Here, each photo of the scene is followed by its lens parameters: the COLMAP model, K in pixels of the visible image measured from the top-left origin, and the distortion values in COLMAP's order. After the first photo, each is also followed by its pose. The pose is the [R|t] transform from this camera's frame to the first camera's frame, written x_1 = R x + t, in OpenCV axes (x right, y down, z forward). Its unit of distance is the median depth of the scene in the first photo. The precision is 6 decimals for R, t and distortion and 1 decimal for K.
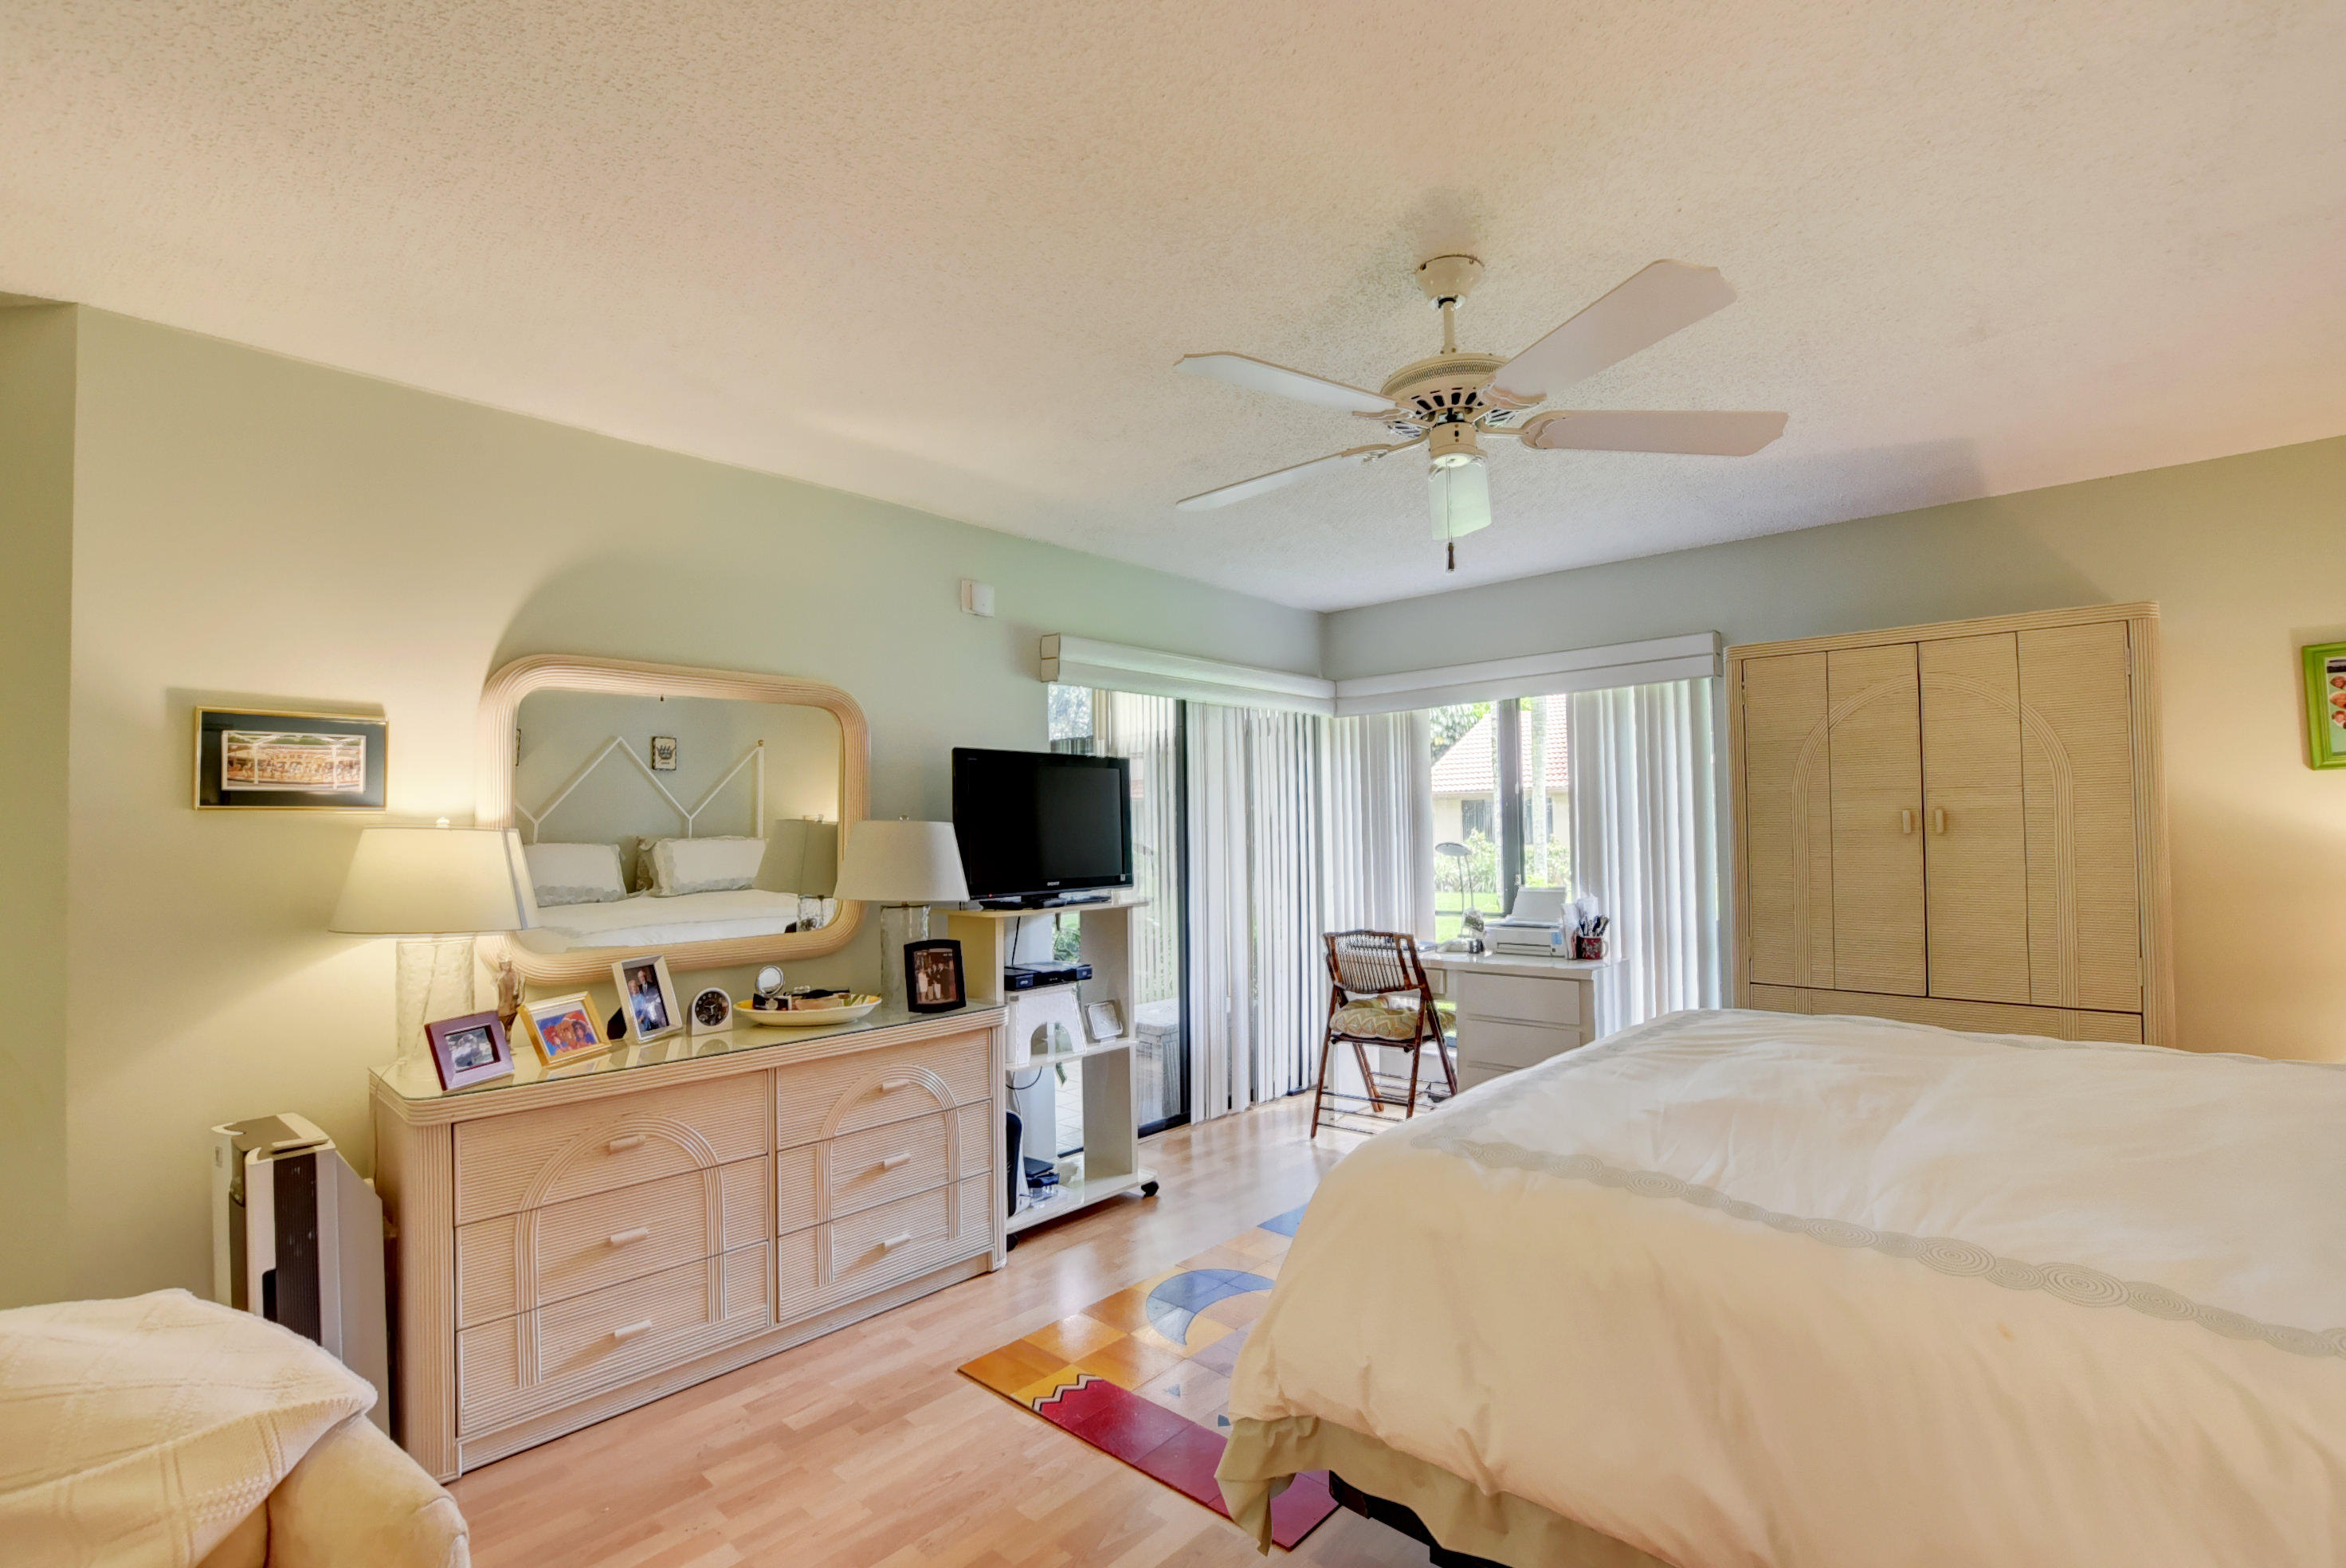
lens RADIAL K [[1068.0, 0, 1179.9], [0, 1068.0, 804.9], [0, 0, 1]] dist [-0.002476, -0.000170]
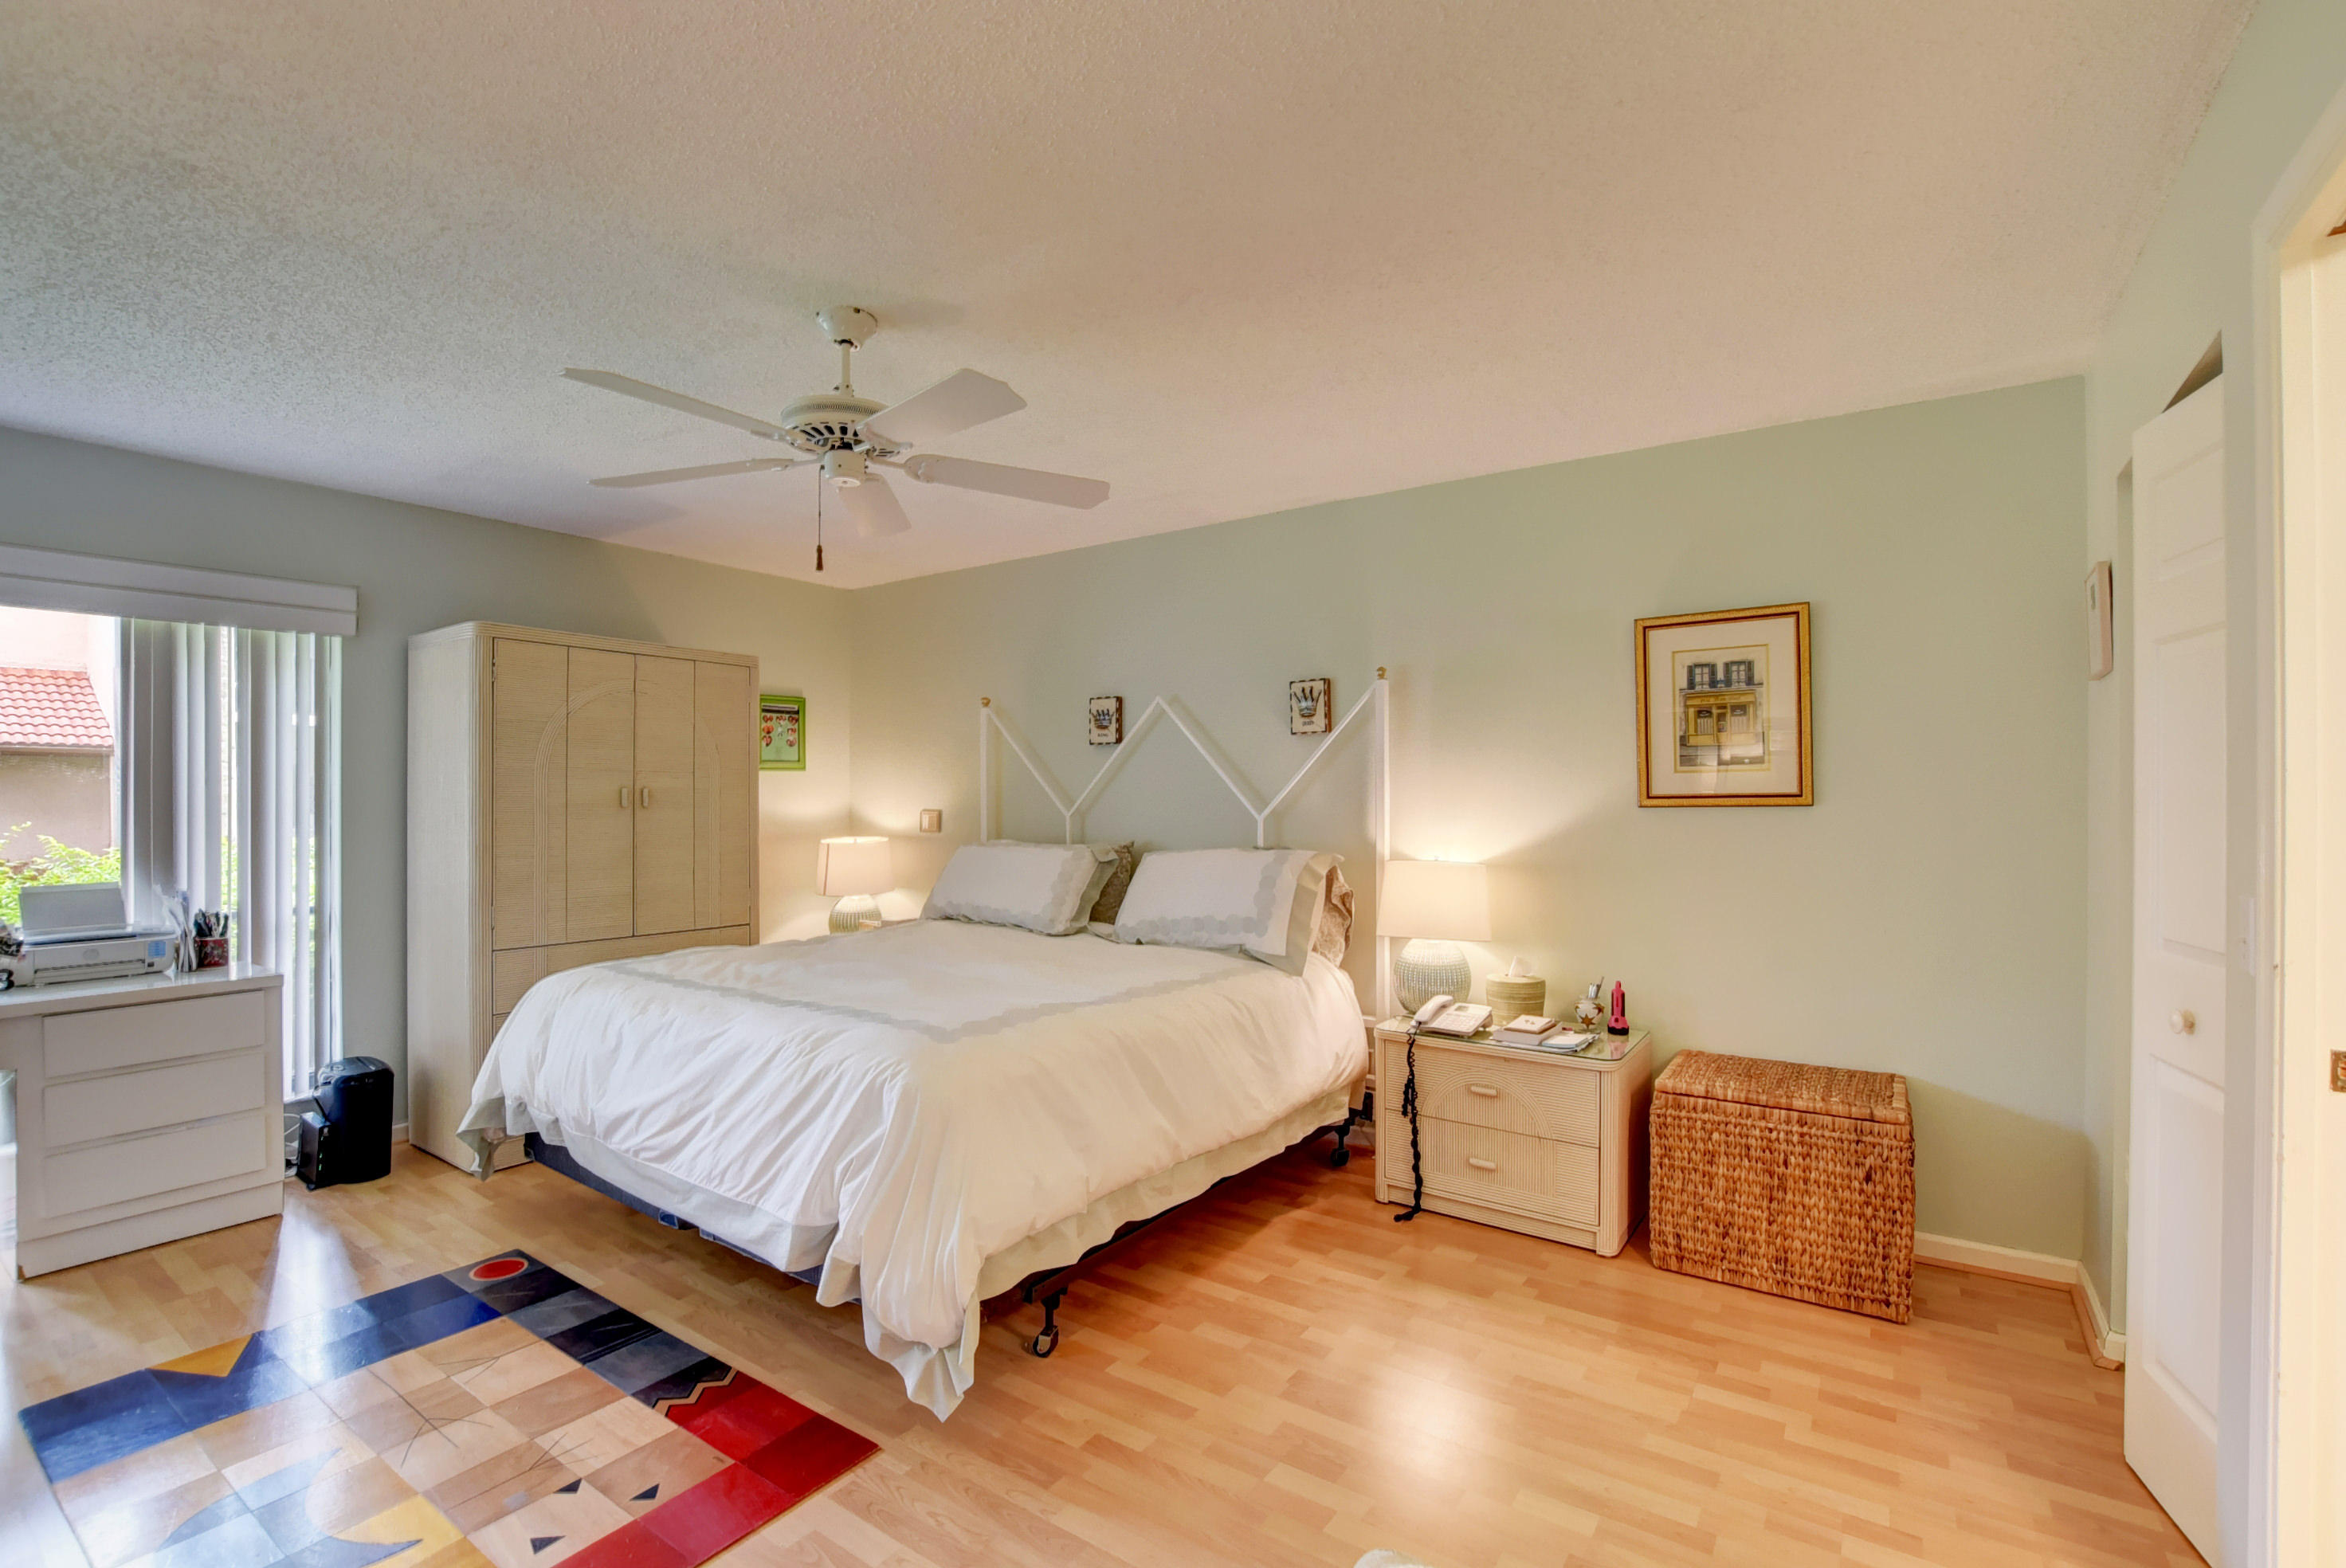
lens RADIAL K [[1068.0, 0, 1178.5], [0, 1068.0, 791.8], [0, 0, 1]] dist [-0.002476, -0.000170]
pose [[-0.105622, 0.021574, 0.994172, -0.542404], [-0.018065, 0.999558, -0.023610, 0.023814], [-0.994242, -0.020454, -0.105186, 0.431330]]
